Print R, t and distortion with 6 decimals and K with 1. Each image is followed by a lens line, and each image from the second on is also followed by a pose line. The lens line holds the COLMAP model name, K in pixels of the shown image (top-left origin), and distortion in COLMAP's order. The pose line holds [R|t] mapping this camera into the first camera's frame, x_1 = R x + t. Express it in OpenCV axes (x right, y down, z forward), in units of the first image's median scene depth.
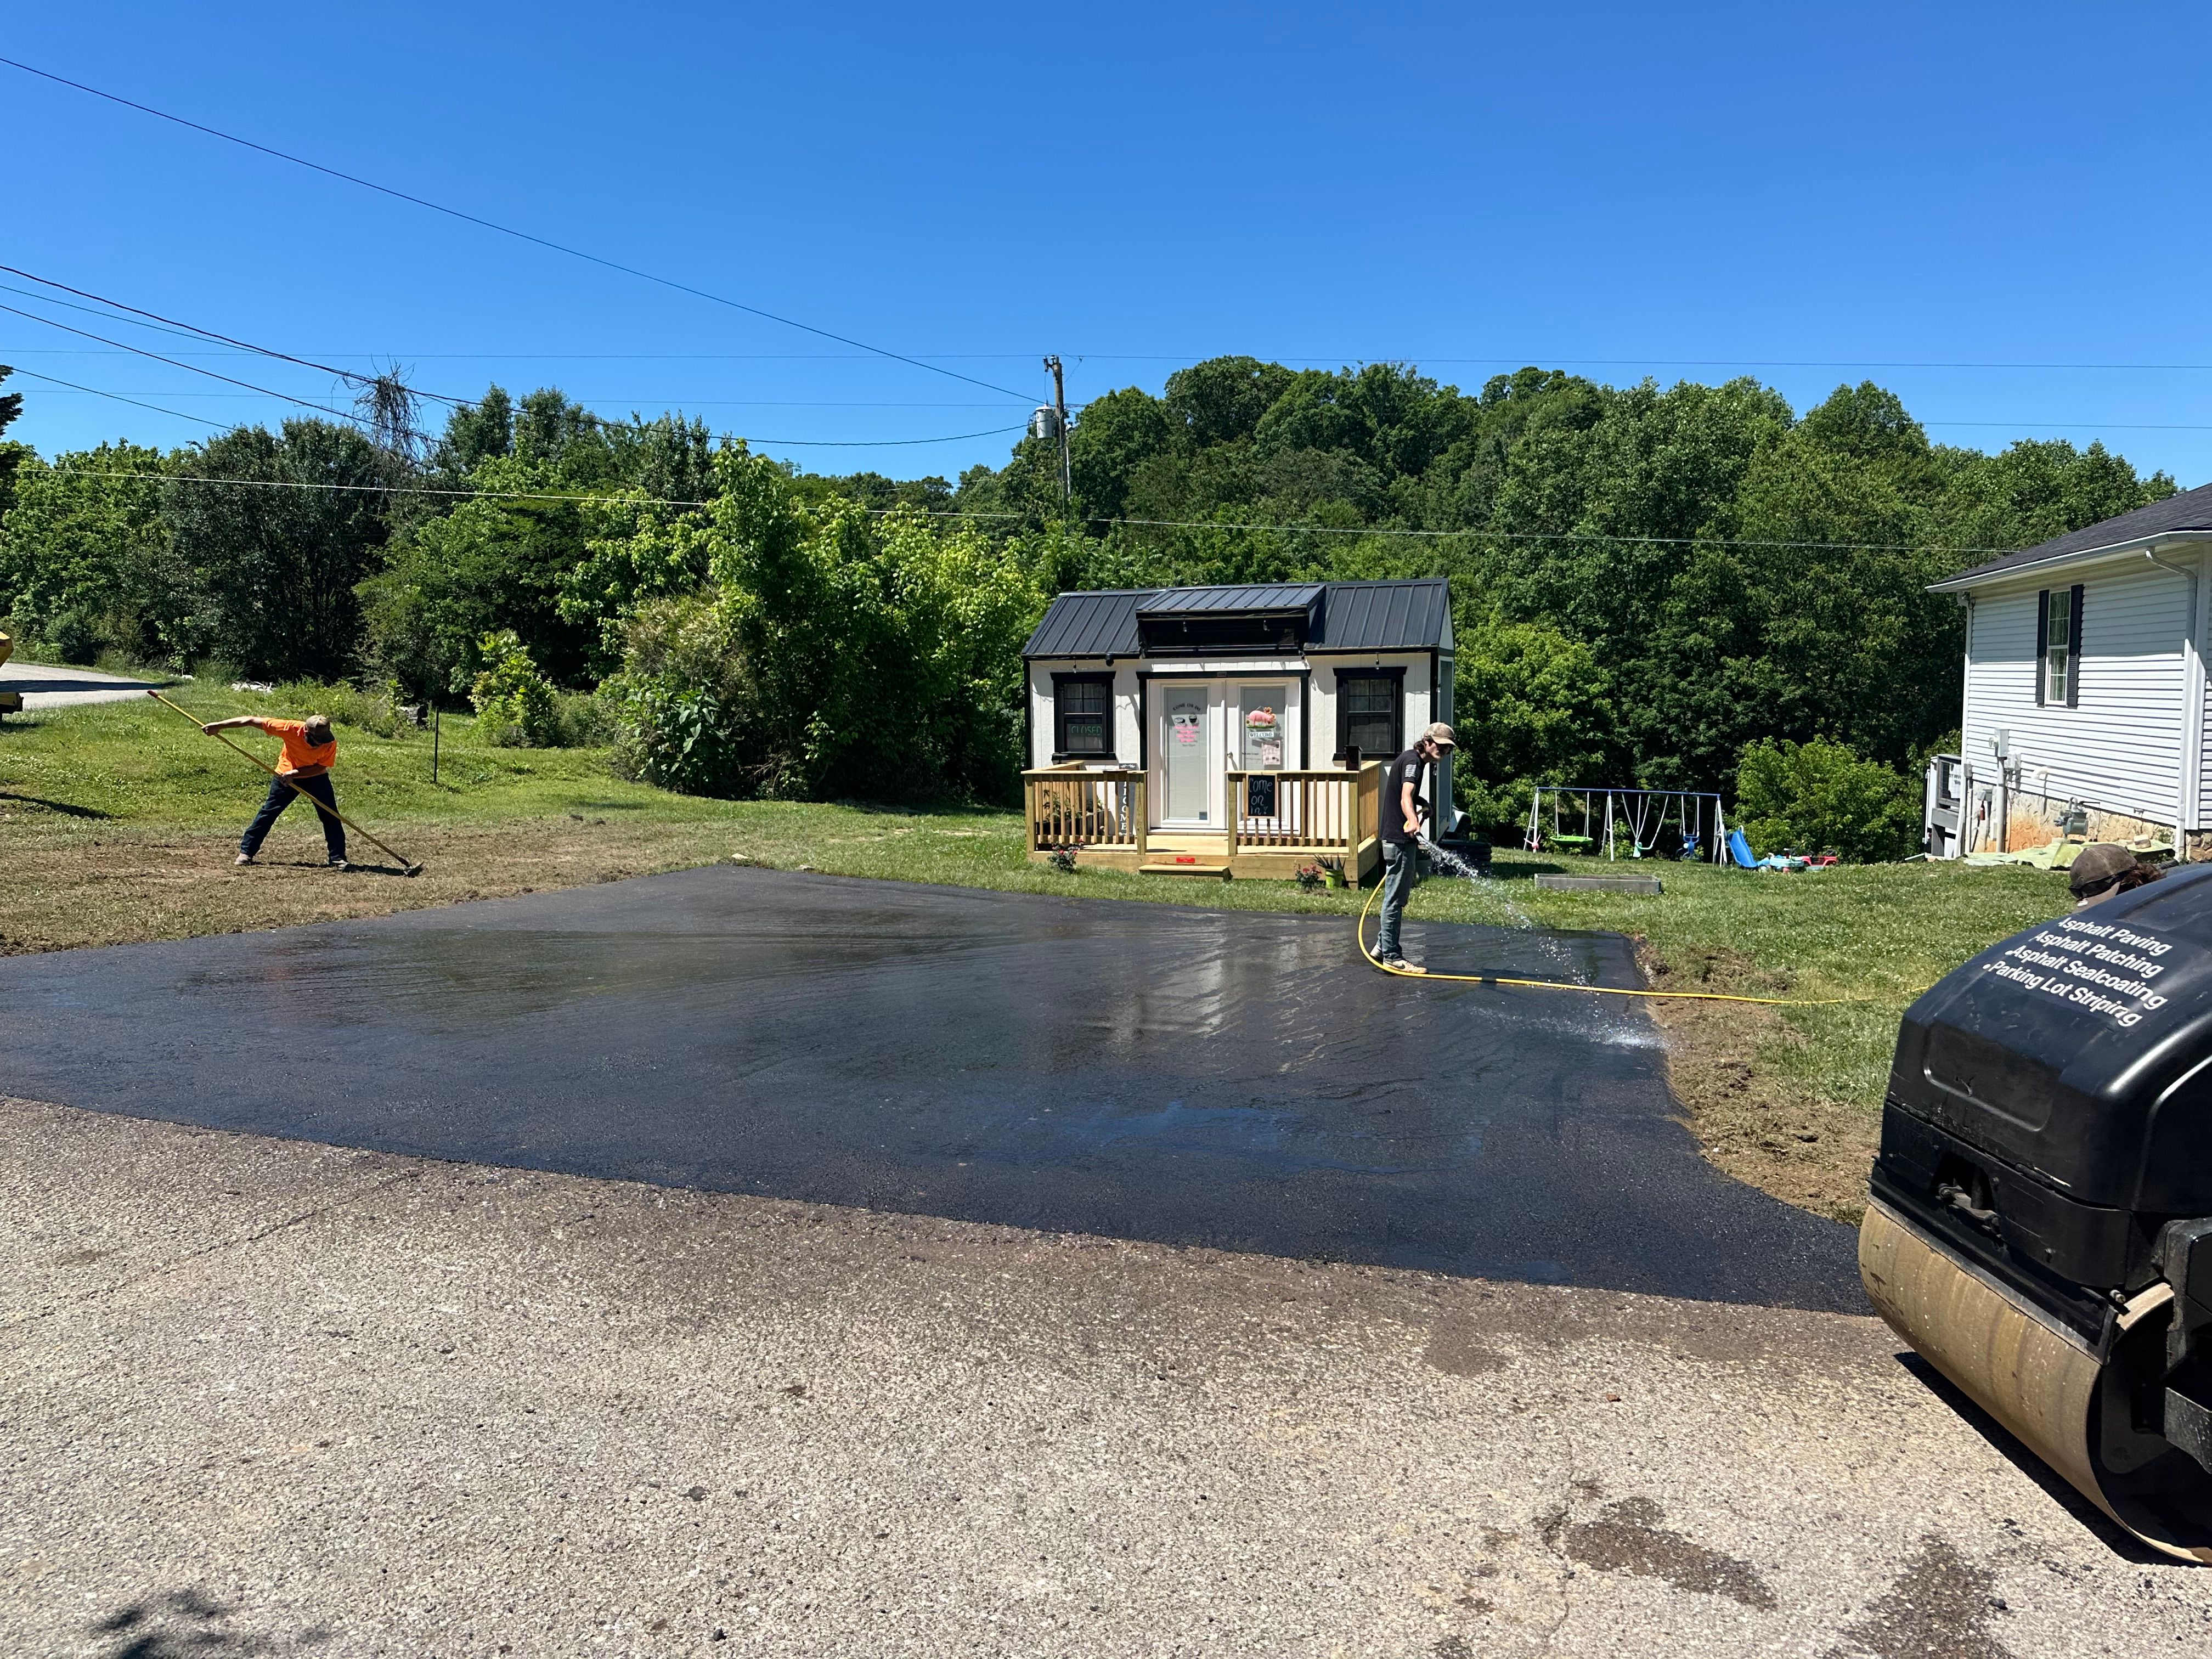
lens RADIAL K [[1523.3, 0, 1106.0], [0, 1523.3, 829.5], [0, 0, 1]] dist [0.059234, -0.094071]
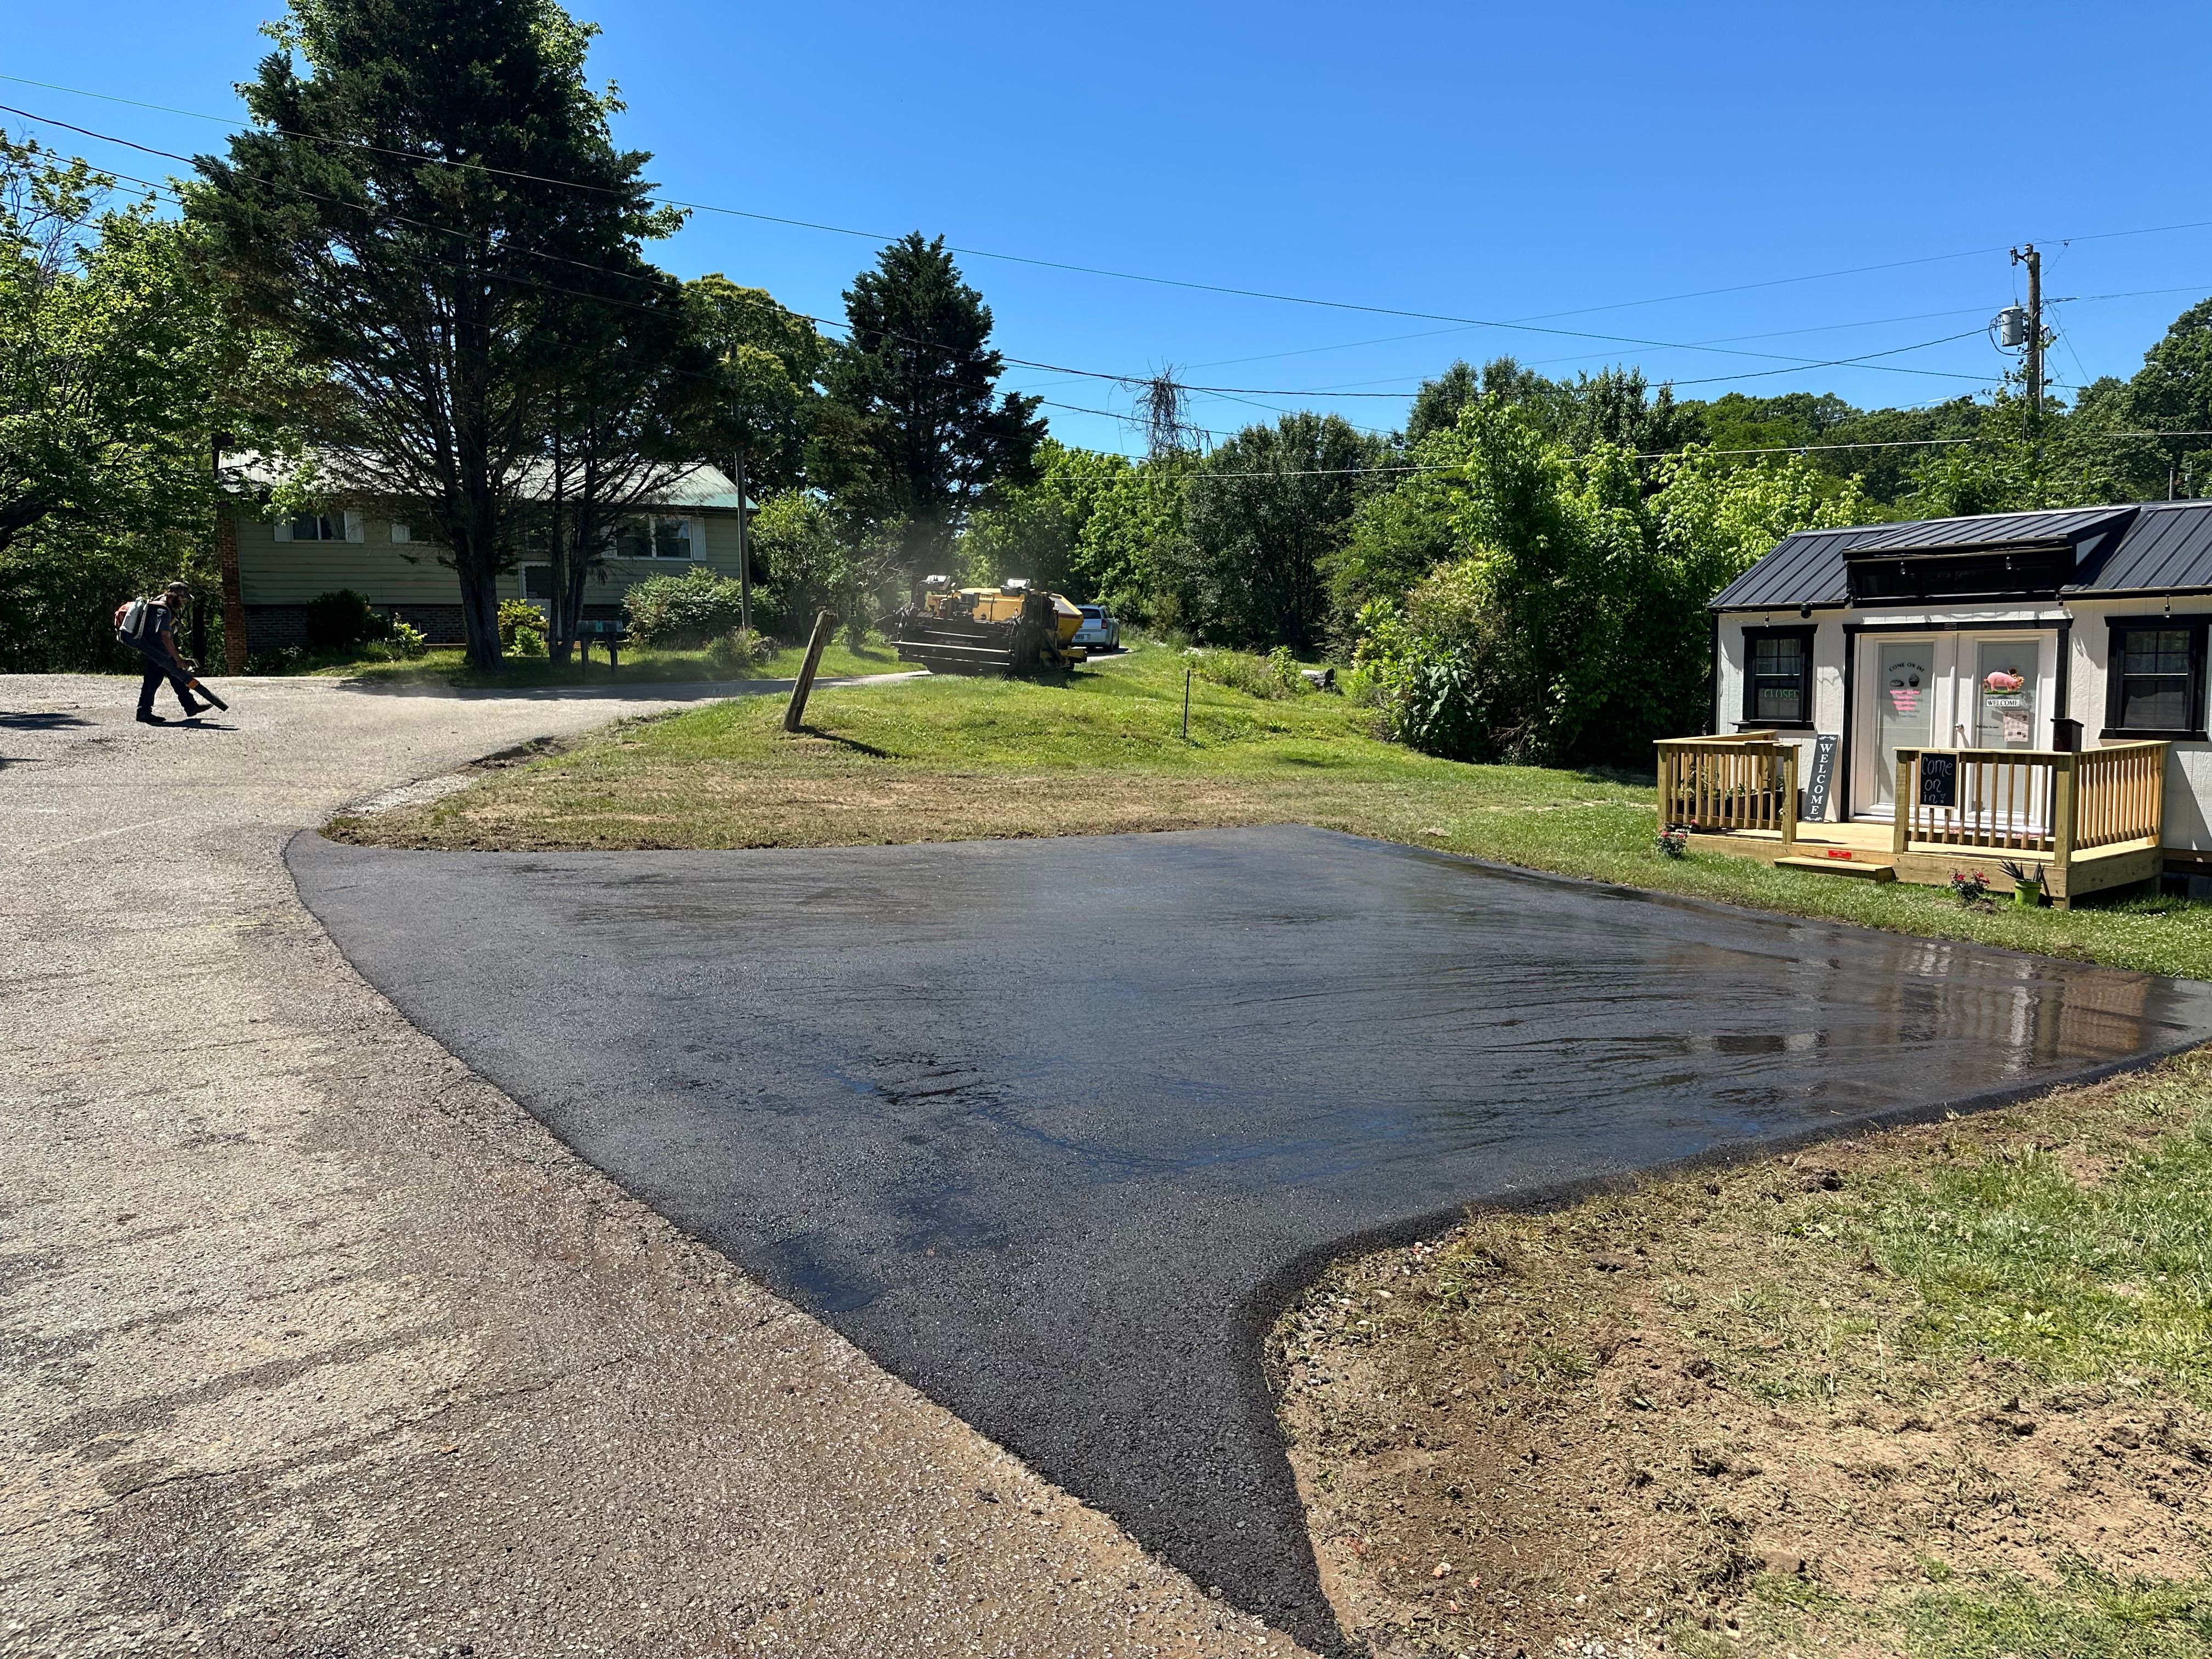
lens RADIAL K [[1523.3, 0, 1106.0], [0, 1523.3, 829.5], [0, 0, 1]] dist [0.059234, -0.094071]
pose [[0.781027, 0.064839, -0.621123, 0.228627], [-0.049583, 0.997894, 0.041822, -0.007480], [0.622526, -0.001867, 0.782597, 0.095806]]
